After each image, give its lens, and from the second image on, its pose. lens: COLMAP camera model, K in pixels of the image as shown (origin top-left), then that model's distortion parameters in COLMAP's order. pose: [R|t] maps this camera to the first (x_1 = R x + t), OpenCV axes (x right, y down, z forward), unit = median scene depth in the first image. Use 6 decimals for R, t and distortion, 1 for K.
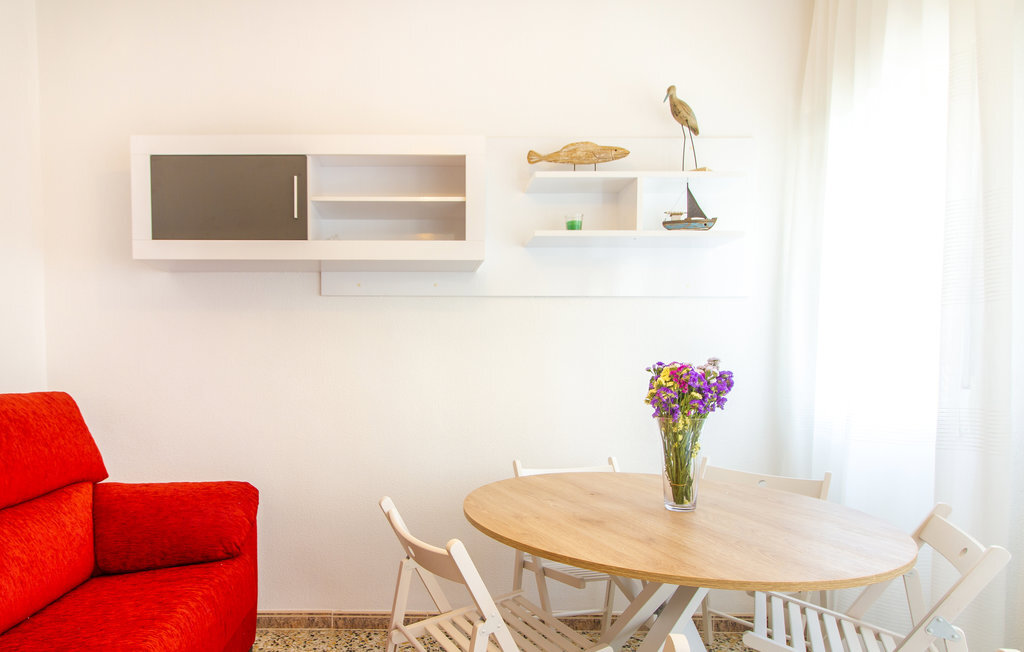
lens RADIAL K [[556.5, 0, 408.6], [0, 556.5, 386.2], [0, 0, 1]] dist [0.000107, 0.000770]
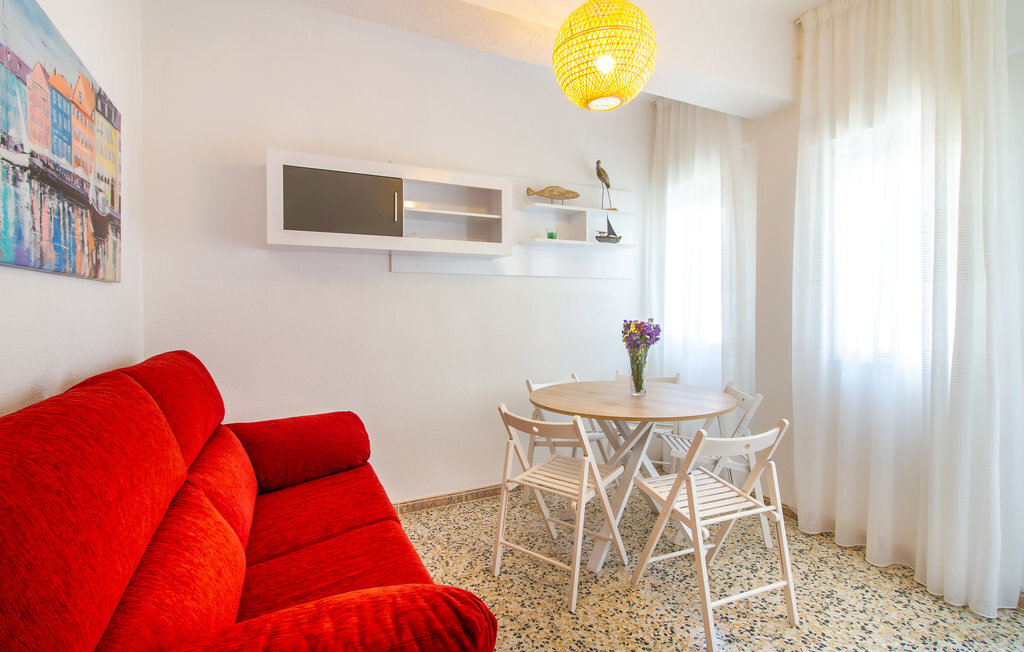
lens RADIAL K [[489.9, 0, 514.7], [0, 489.9, 310.4], [0, 0, 1]] dist [0.001256, 0.000201]
pose [[0.887429, -0.010731, 0.460819, -0.497125], [0.025204, 0.999363, -0.025265, -0.031936], [-0.460255, 0.034036, 0.887134, -0.247169]]
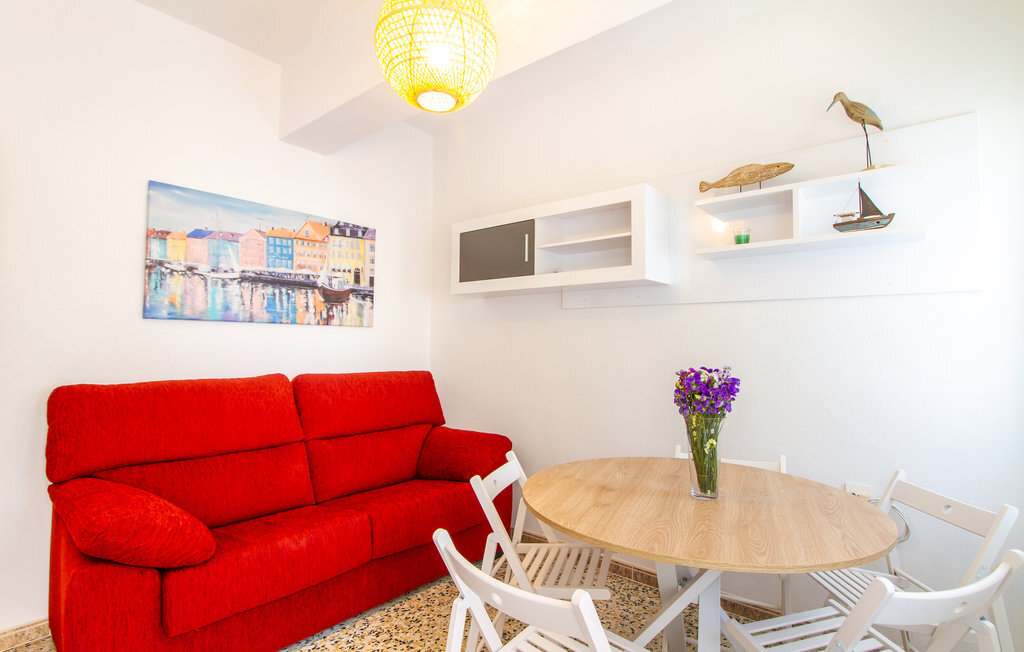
lens RADIAL K [[497.4, 0, 512.0], [0, 497.4, 326.0], [0, 0, 1]] dist [-0.003520, -0.000231]
pose [[0.773692, -0.018340, -0.633296, 0.591268], [-0.033411, 0.997009, -0.069690, -0.032303], [0.632680, 0.075078, 0.770765, -0.045258]]
